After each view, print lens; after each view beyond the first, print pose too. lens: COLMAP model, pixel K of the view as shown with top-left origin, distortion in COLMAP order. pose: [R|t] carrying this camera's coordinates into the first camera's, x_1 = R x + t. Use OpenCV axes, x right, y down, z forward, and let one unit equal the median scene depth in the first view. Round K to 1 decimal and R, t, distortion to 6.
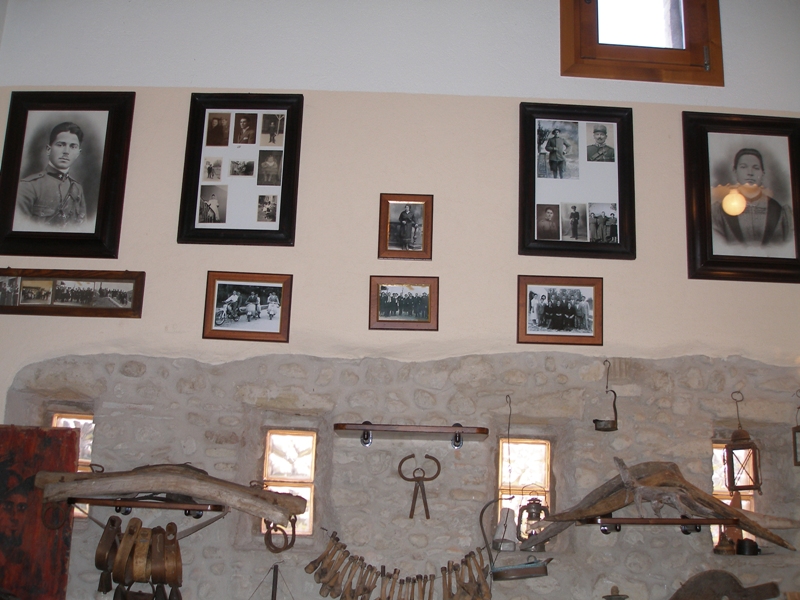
lens RADIAL K [[907.1, 0, 395.9], [0, 907.1, 300.3], [0, 0, 1]] dist [-0.151520, 0.000000]
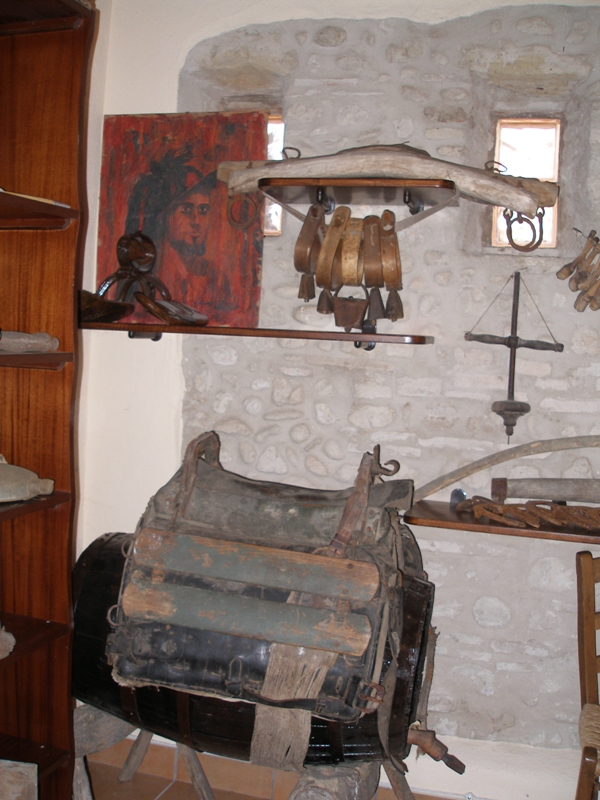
lens RADIAL K [[907.1, 0, 302.3], [0, 907.1, 396.2], [0, 0, 1]] dist [-0.151520, 0.000000]
pose [[0.957697, 0.032065, -0.285986, -0.085953], [0.052226, 0.957906, 0.282292, 0.167320], [0.283000, -0.285286, 0.915709, 0.189391]]
